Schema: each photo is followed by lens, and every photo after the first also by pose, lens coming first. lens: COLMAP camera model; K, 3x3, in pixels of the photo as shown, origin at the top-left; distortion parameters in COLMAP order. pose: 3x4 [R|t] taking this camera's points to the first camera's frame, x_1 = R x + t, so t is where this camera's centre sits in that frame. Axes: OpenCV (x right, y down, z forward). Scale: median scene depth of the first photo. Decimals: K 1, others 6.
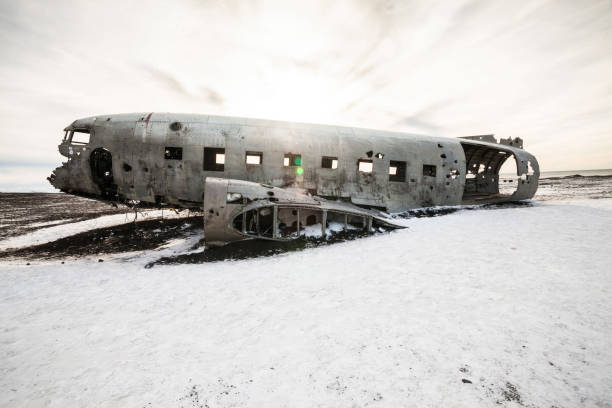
lens RADIAL K [[291.9, 0, 306.0], [0, 291.9, 204.0], [0, 0, 1]] dist [-0.055978, 0.000261]
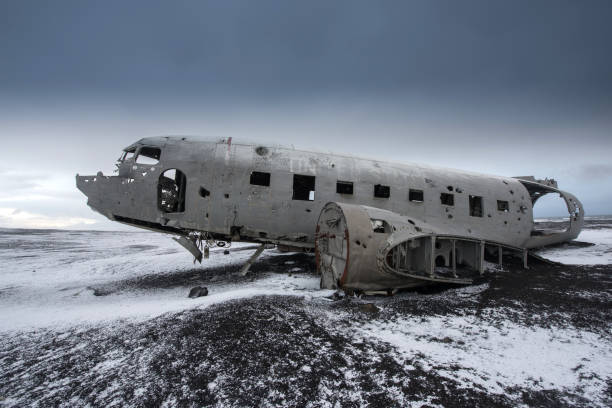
lens RADIAL K [[241.5, 0, 306.0], [0, 241.5, 204.0], [0, 0, 1]] dist [-0.021031, -0.000322]
pose [[0.997393, 0.019970, 0.069346, -0.361905], [-0.008183, 0.986048, -0.166262, 0.023434], [-0.071699, 0.165261, 0.983640, 0.264056]]
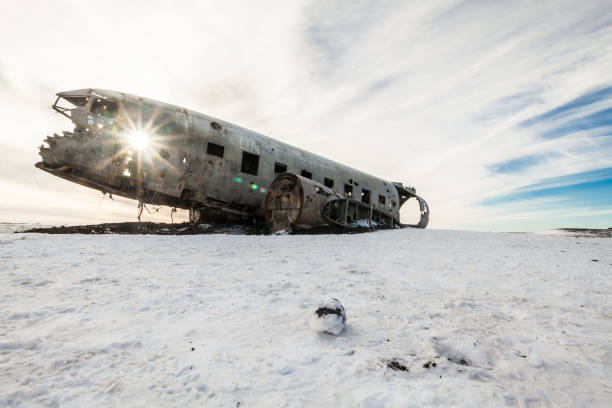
lens RADIAL K [[295.0, 0, 306.0], [0, 295.0, 204.0], [0, 0, 1]] dist [0.008682, -0.000070]
pose [[0.866886, 0.104977, 0.487327, -0.660612], [-0.014192, 0.982377, -0.186372, 0.199377], [-0.498304, 0.154647, 0.853099, -0.025421]]
